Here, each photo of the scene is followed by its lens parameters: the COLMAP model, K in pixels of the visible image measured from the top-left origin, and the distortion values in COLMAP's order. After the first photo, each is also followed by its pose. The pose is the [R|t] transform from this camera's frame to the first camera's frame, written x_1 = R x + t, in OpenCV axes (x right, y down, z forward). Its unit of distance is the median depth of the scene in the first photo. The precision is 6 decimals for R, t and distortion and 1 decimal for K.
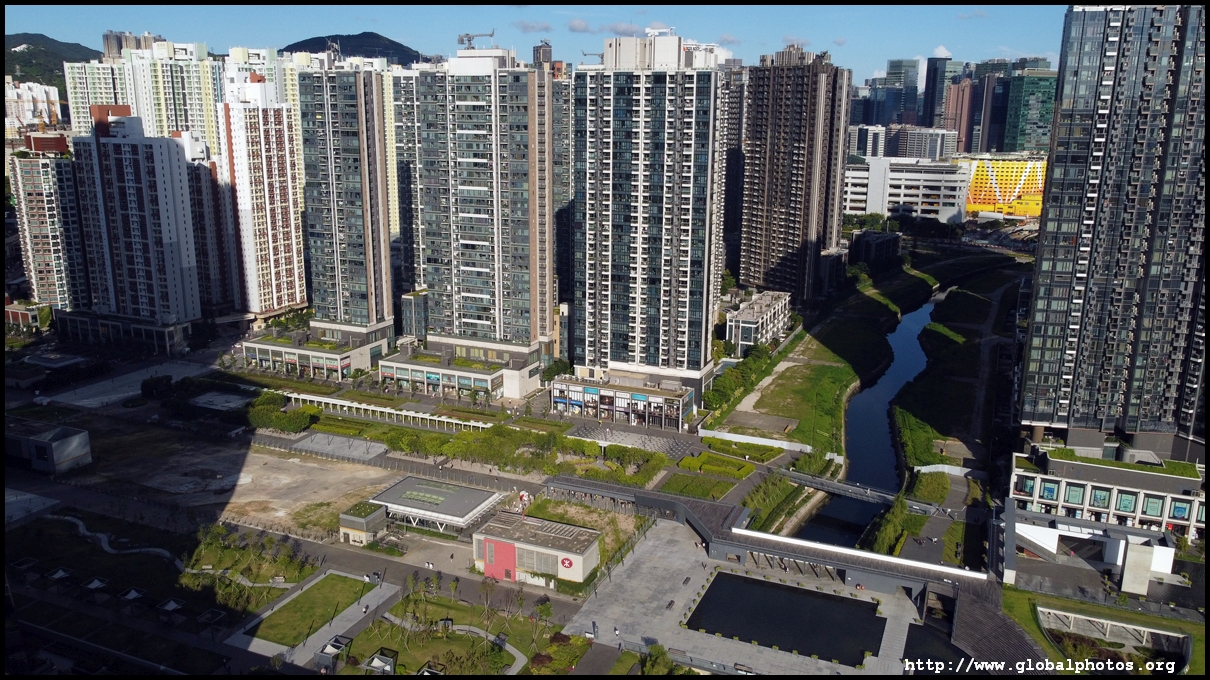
lens RADIAL K [[910.9, 0, 603.3], [0, 910.9, 340.3], [0, 0, 1]] dist [-0.000505, -0.000404]
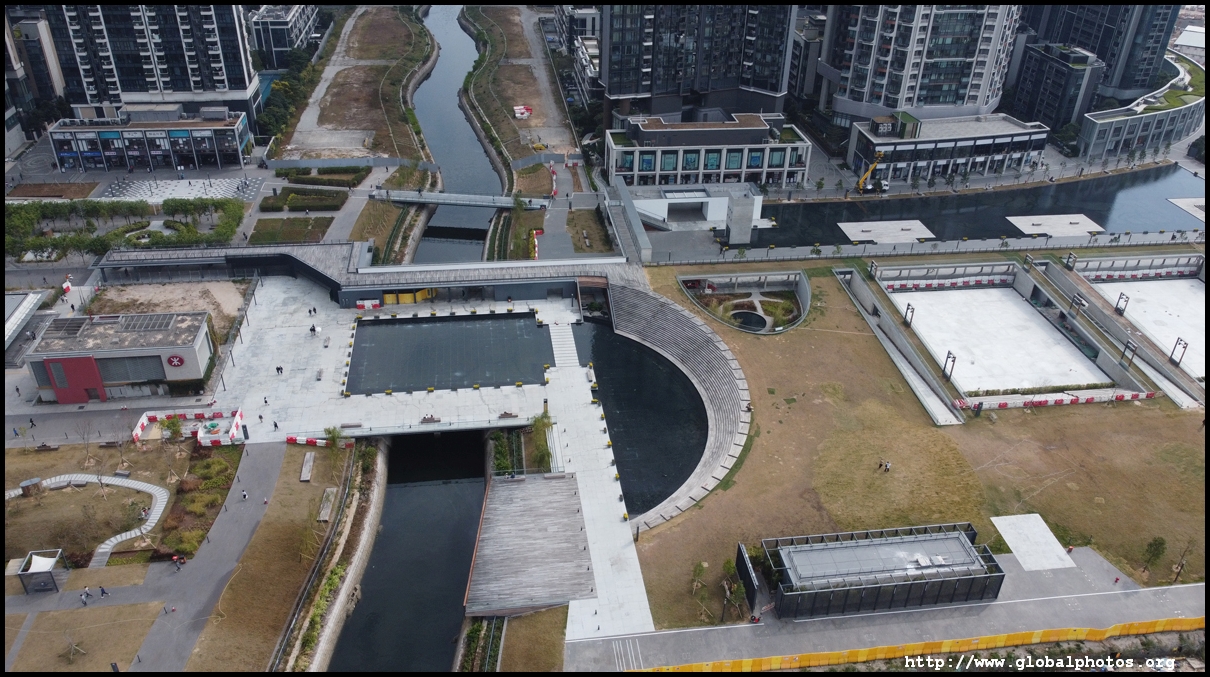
lens RADIAL K [[910.9, 0, 605.6], [0, 910.9, 334.3], [0, 0, 1]] dist [-0.000505, -0.000404]
pose [[0.857514, -0.257088, 0.445617, -0.039563], [0.106919, 0.936330, 0.334446, 0.000014], [-0.503227, -0.239147, 0.830404, 0.099769]]
